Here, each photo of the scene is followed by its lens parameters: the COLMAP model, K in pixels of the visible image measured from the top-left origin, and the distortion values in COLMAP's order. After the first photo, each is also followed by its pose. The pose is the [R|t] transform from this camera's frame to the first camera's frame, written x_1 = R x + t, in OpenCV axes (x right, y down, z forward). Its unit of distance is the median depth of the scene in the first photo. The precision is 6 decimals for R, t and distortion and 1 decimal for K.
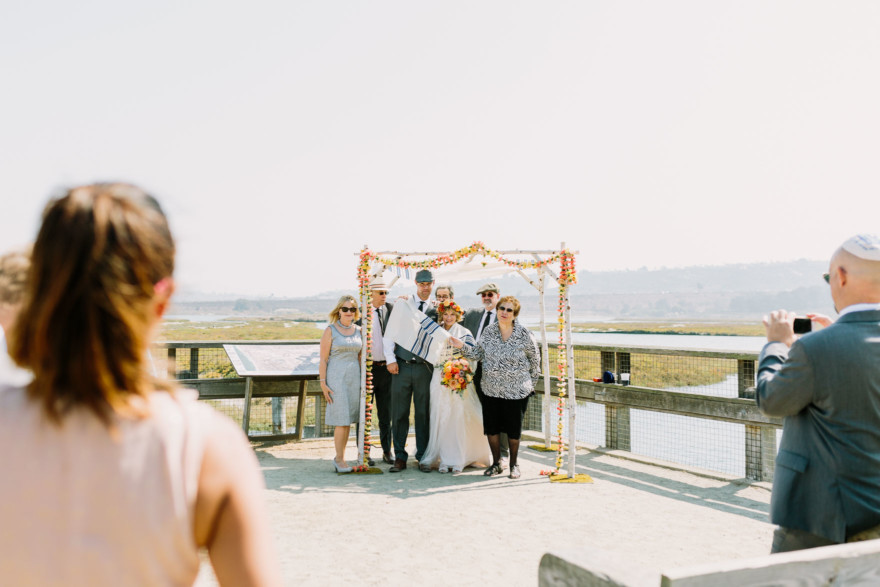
lens RADIAL K [[923.1, 0, 397.1], [0, 923.1, 292.0], [0, 0, 1]] dist [-0.000871, -0.010805]
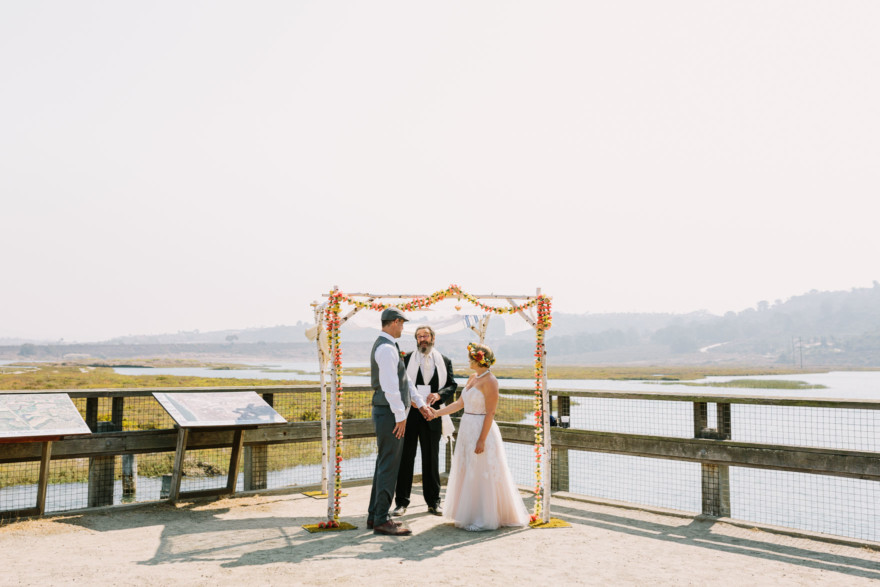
lens RADIAL K [[849.0, 0, 445.0], [0, 849.0, 309.6], [0, 0, 1]] dist [0.001454, -0.006438]
pose [[0.956996, 0.017725, 0.289560, -0.179838], [-0.007621, 0.999323, -0.035984, 0.003953], [-0.290002, 0.032230, 0.956483, 0.135485]]
